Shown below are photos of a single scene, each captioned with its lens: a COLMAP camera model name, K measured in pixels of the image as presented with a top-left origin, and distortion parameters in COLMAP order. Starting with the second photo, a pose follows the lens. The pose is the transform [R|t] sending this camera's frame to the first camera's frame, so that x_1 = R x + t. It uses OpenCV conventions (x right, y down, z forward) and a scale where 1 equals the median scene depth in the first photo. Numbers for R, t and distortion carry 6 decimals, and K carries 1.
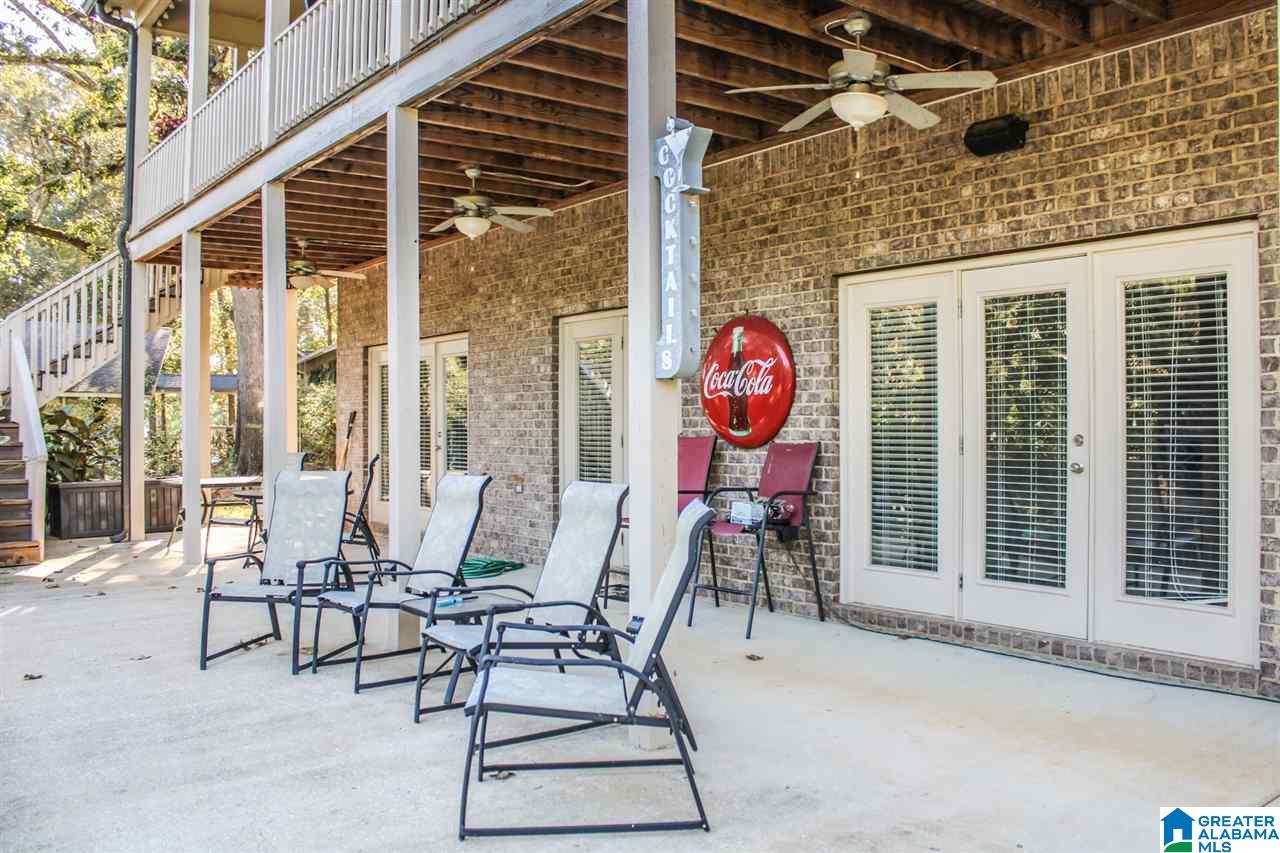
lens RADIAL K [[1079.9, 0, 640.0], [0, 1079.9, 426.5], [0, 0, 1]] dist [-0.182791, 0.174015]
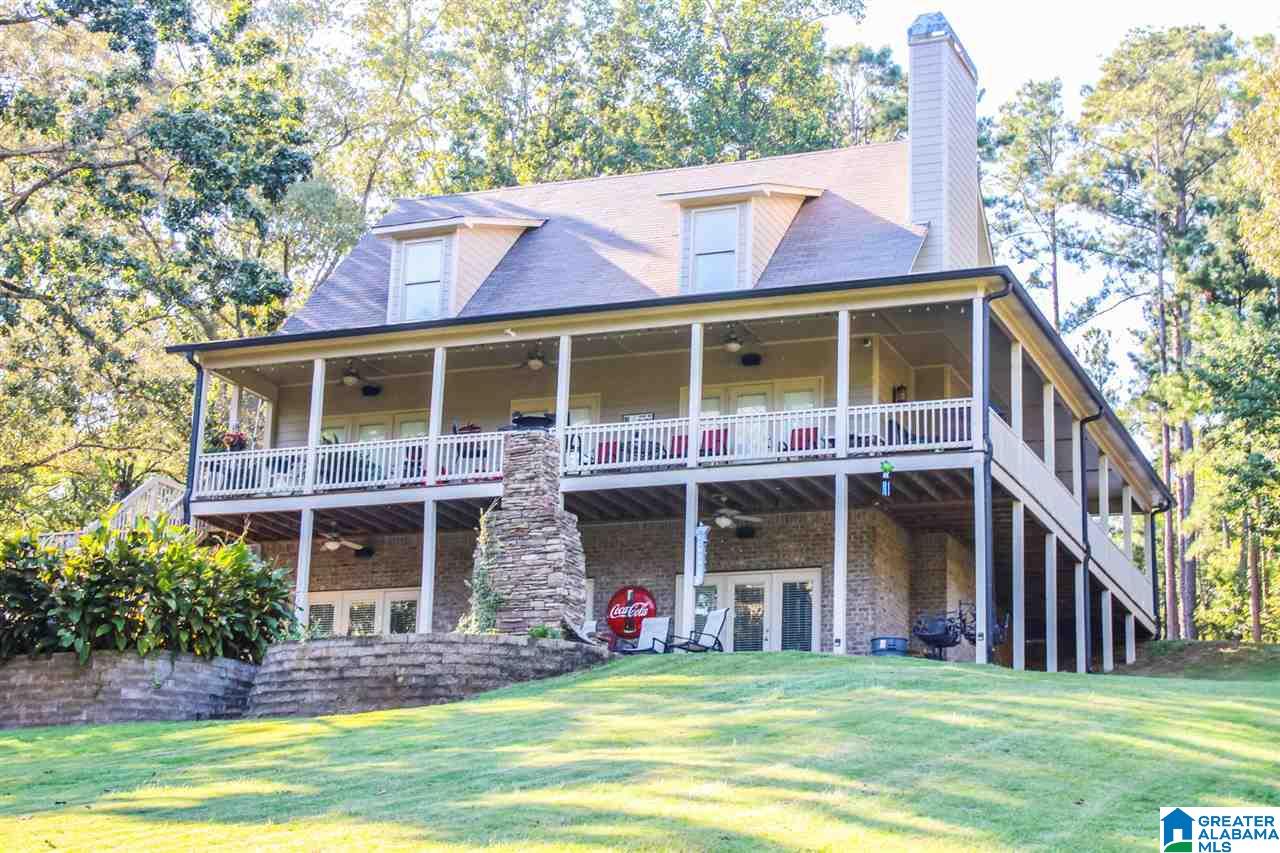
lens RADIAL K [[2108.3, 0, 640.0], [0, 2108.3, 426.5], [0, 0, 1]] dist [0.665533, -2.600334]
pose [[0.872672, 0.165103, 0.459548, -2.568234], [-0.040821, 0.962478, -0.268273, 1.000274], [-0.486597, 0.215355, 0.846667, -3.794052]]
